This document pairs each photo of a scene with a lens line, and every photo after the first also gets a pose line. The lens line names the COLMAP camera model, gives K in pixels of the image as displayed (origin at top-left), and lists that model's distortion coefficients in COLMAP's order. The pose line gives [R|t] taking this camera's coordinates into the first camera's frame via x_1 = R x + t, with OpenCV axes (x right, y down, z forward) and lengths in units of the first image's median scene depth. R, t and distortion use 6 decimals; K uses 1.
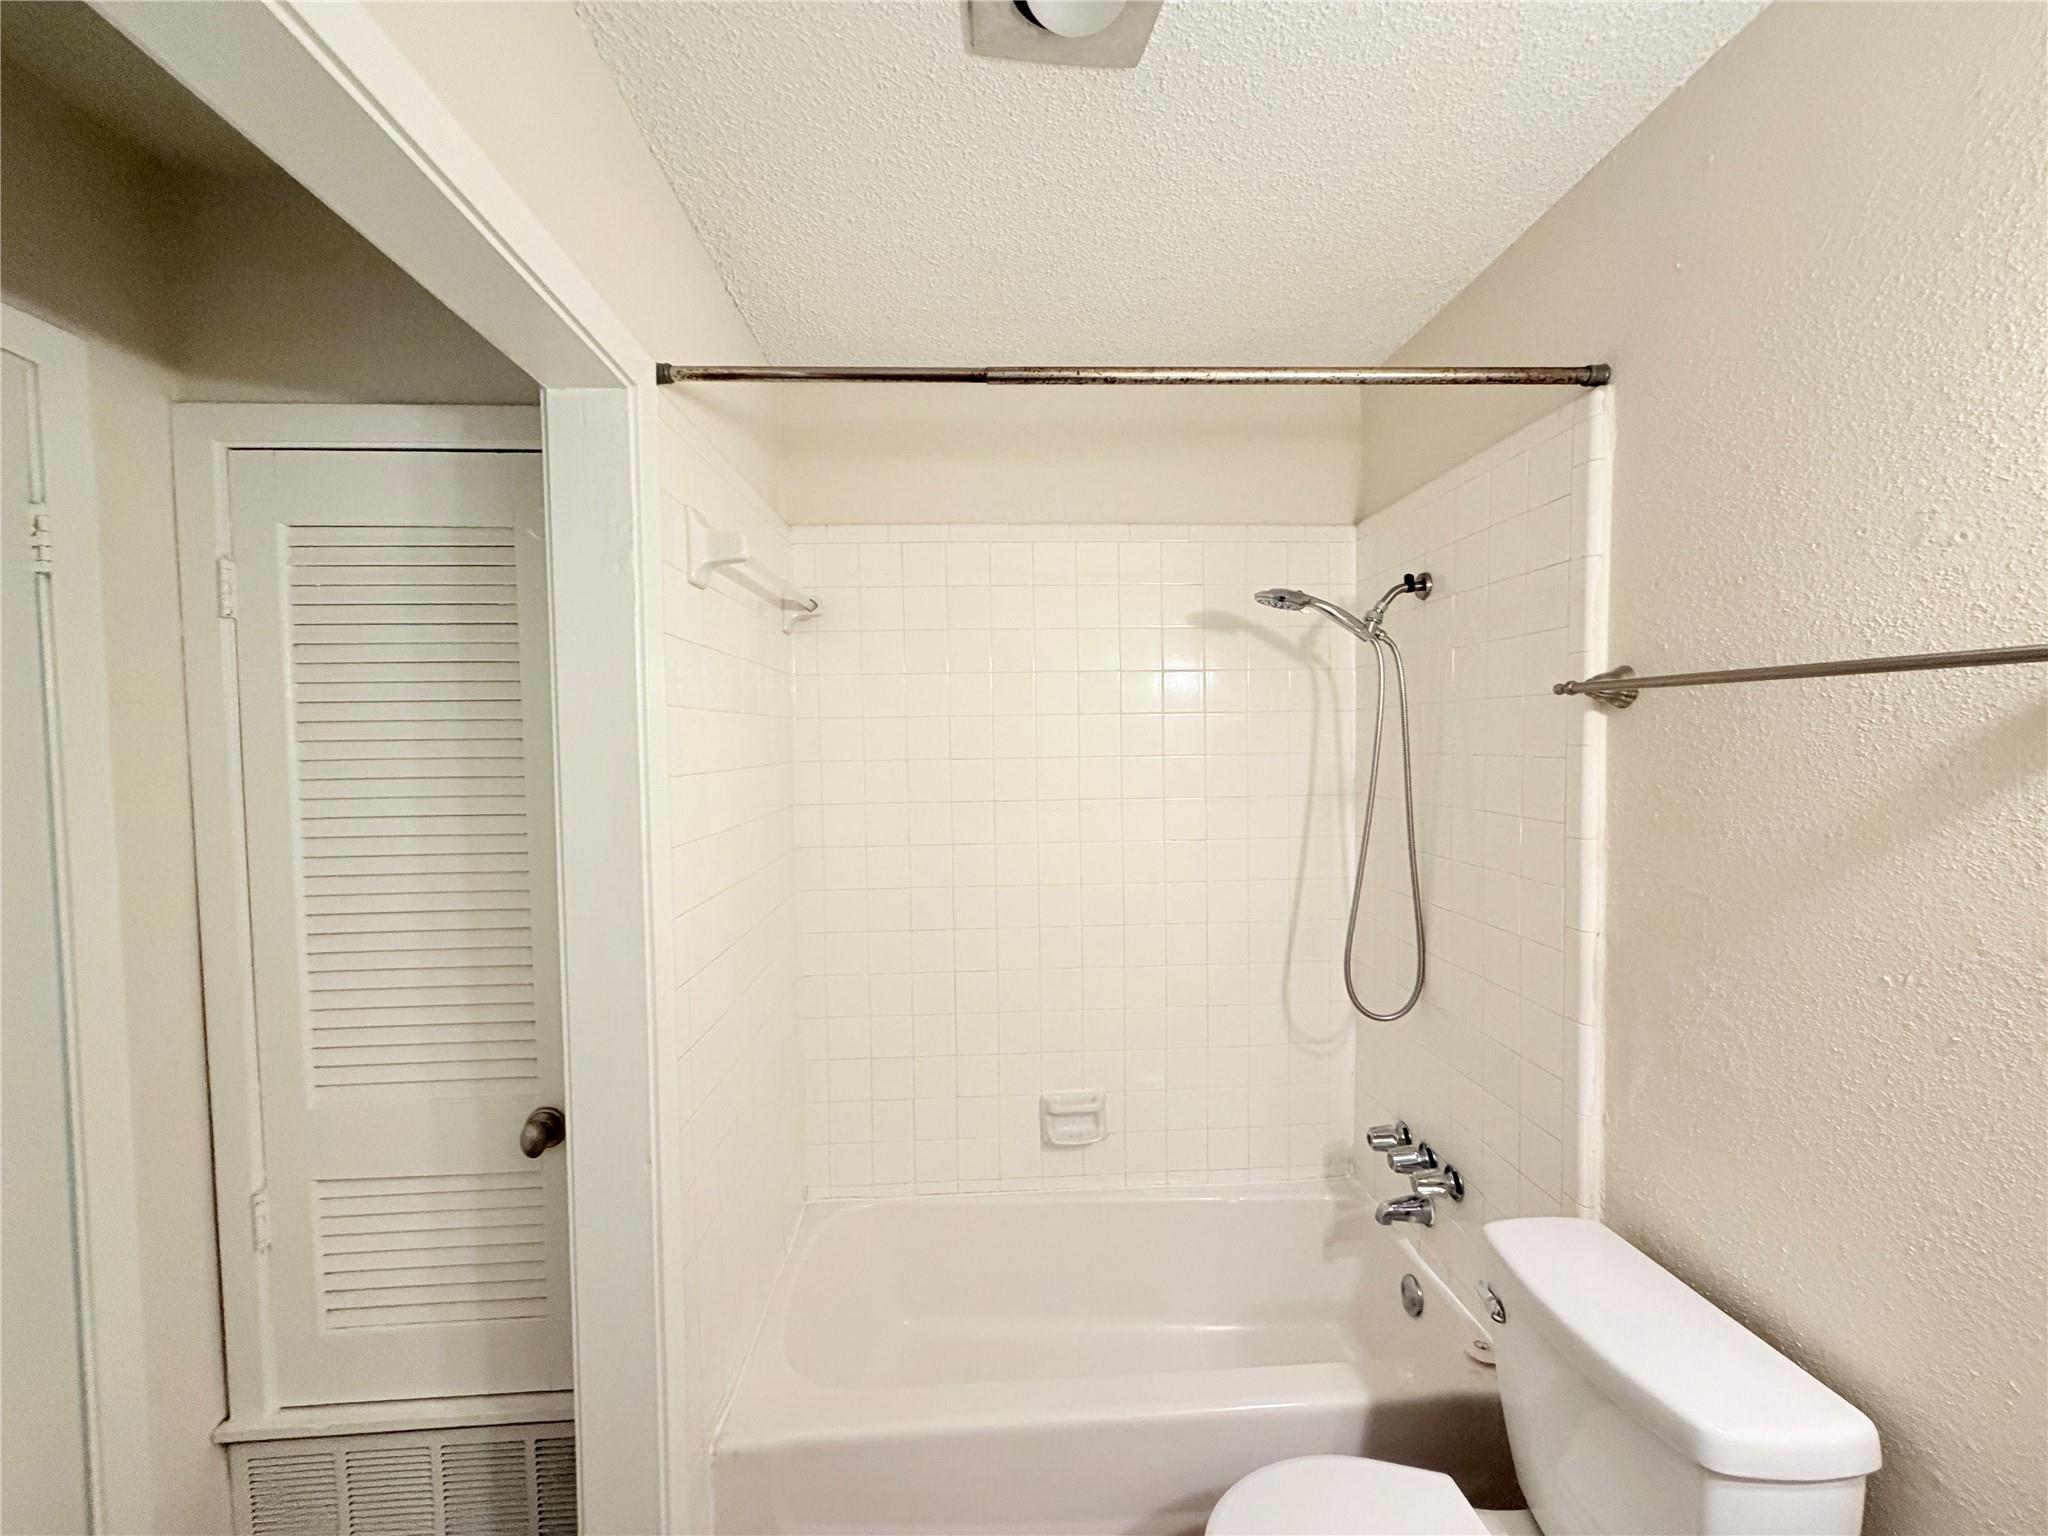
lens RADIAL K [[820.2, 0, 1020.4], [0, 820.2, 767.8], [0, 0, 1]] dist [0.000945, 0.000277]
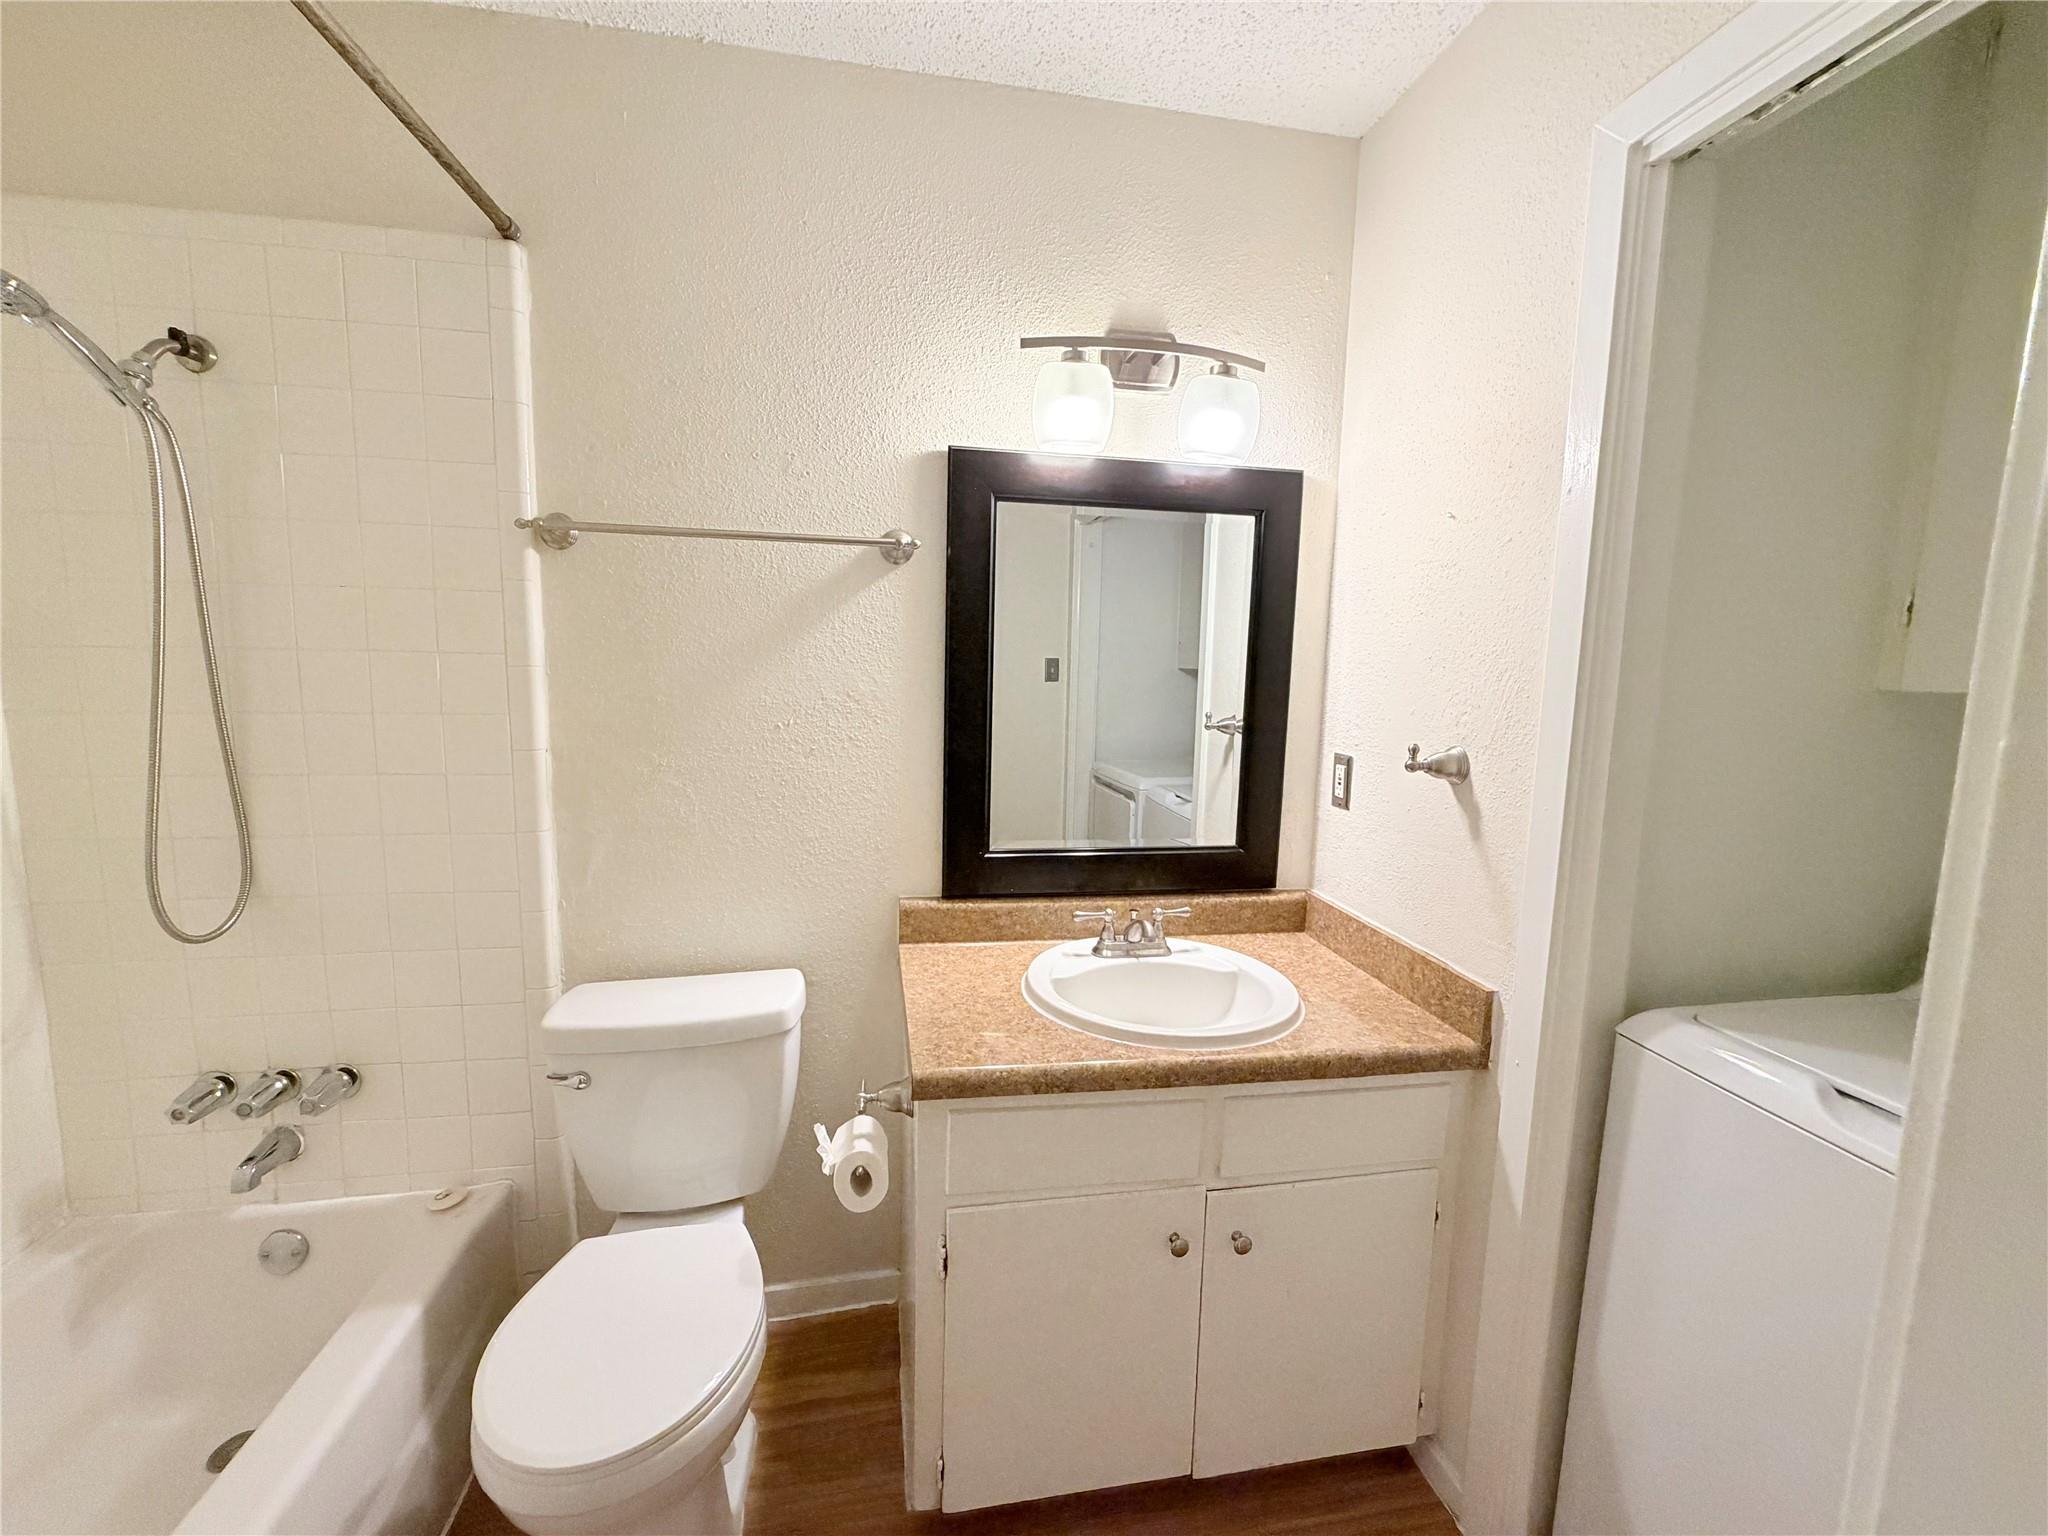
lens RADIAL K [[820.2, 0, 1020.4], [0, 820.2, 767.8], [0, 0, 1]] dist [0.000945, 0.000277]
pose [[-0.107337, -0.109851, 0.988135, -0.486563], [0.017332, 0.993520, 0.112332, 0.107425], [-0.994072, 0.029184, -0.104738, 0.451277]]
